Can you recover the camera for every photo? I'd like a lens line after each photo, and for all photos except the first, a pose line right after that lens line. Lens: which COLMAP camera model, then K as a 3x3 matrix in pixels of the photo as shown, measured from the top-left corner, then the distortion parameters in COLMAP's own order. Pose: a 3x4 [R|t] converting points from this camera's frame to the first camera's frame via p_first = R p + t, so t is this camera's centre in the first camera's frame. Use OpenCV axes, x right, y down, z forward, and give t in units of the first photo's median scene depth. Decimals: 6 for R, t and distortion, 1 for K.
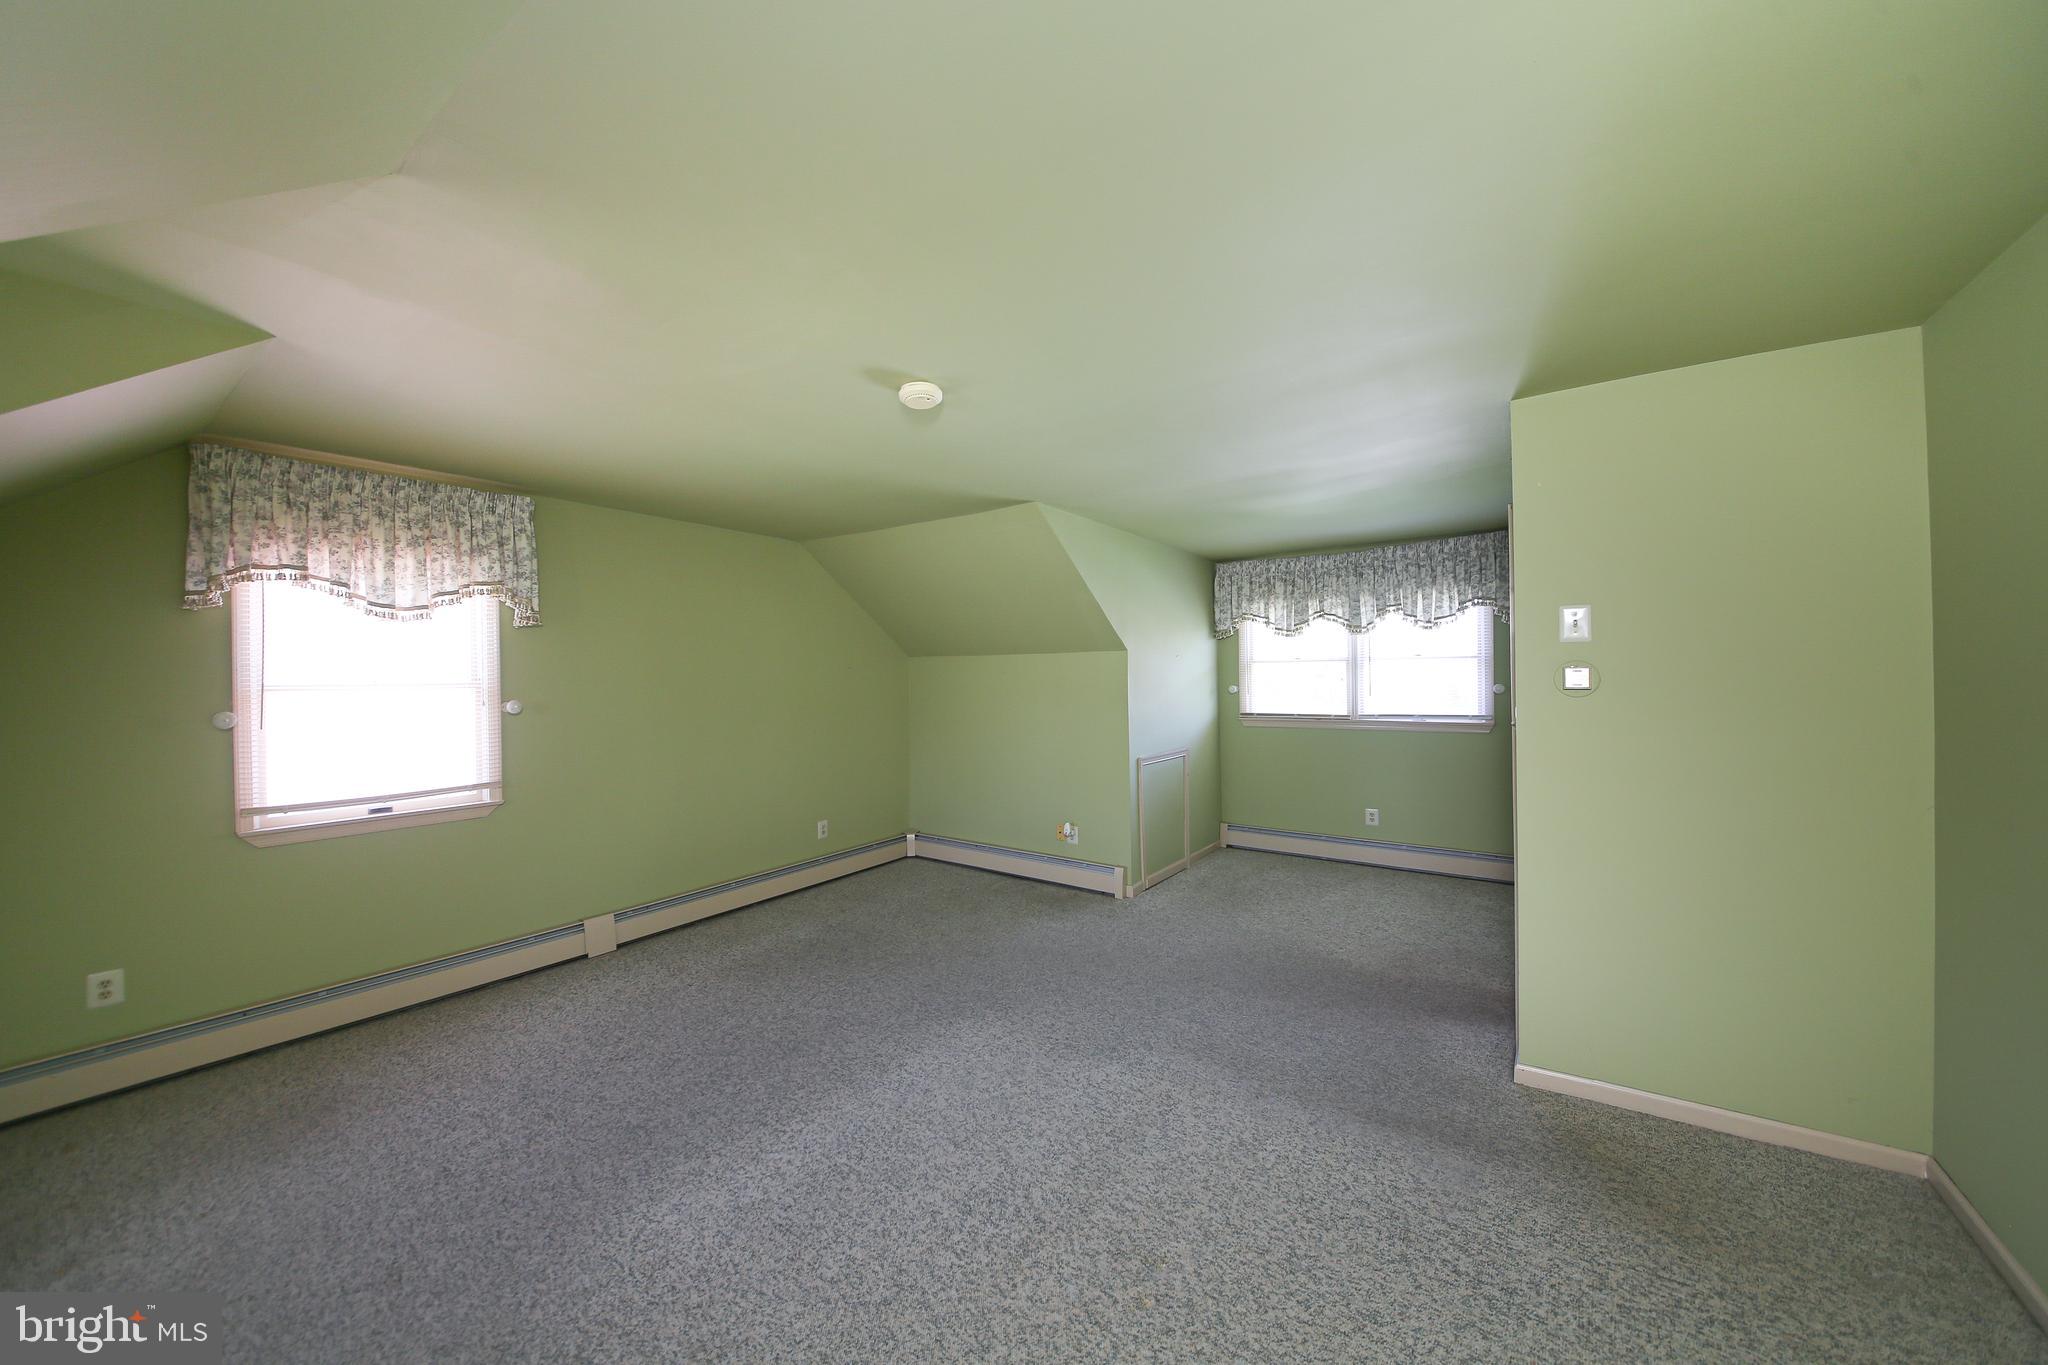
lens RADIAL K [[727.3, 0, 1026.3], [0, 727.3, 672.5], [0, 0, 1]] dist [0.000240, -0.000055]
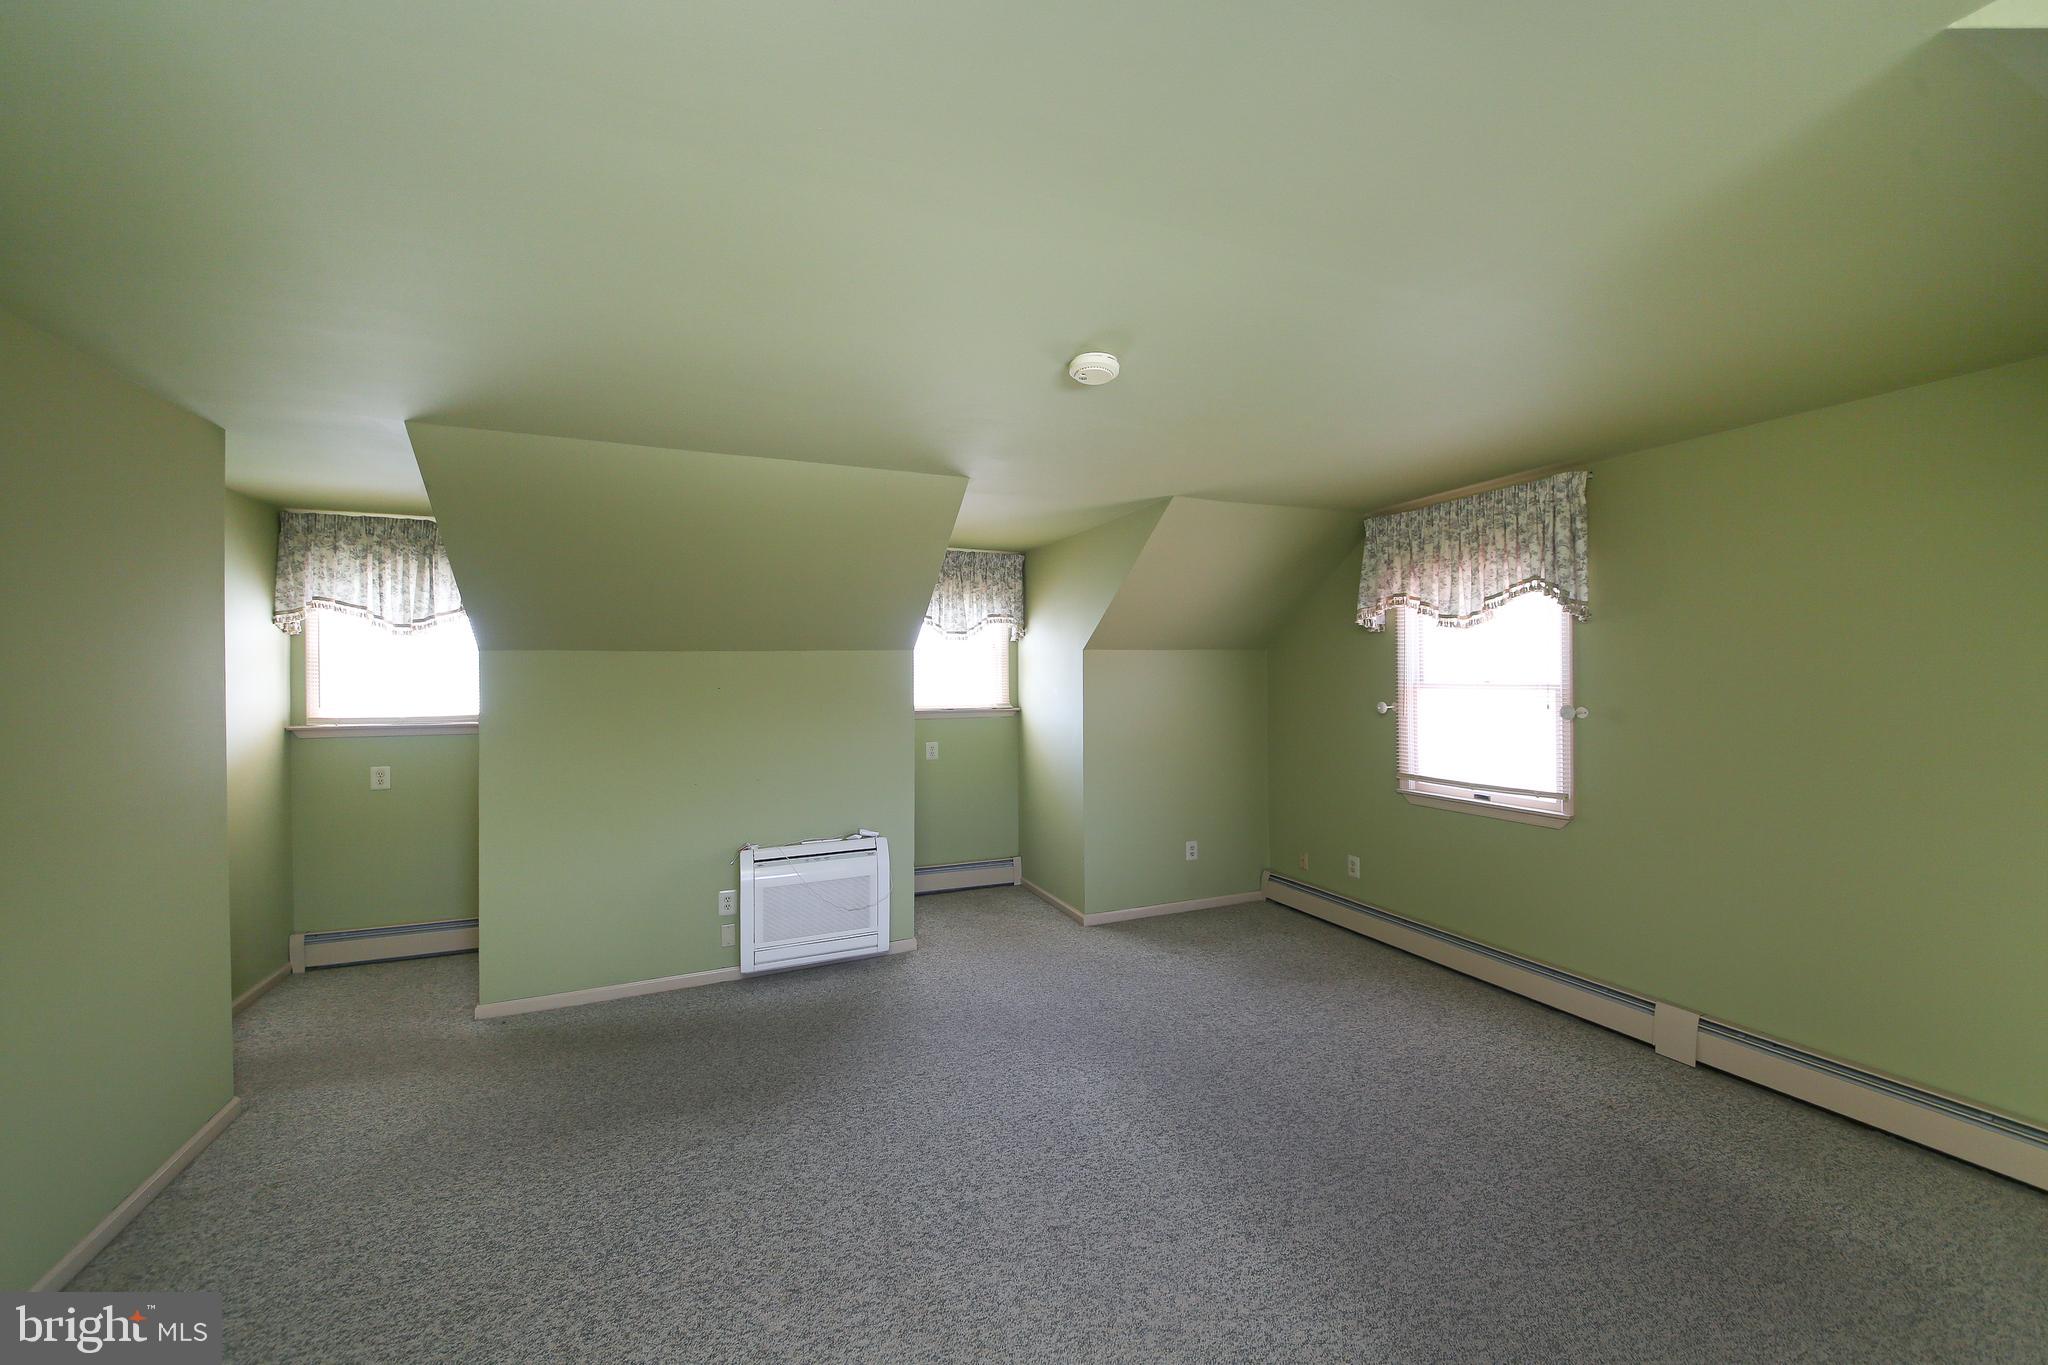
lens RADIAL K [[798.8, 0, 1027.1], [0, 798.8, 688.0], [0, 0, 1]] dist [0.000445, 0.000014]
pose [[-0.531997, 0.031226, -0.846170, 0.531671], [0.024646, 0.999467, 0.021388, -0.022491], [0.846388, -0.009477, -0.532483, 1.097137]]
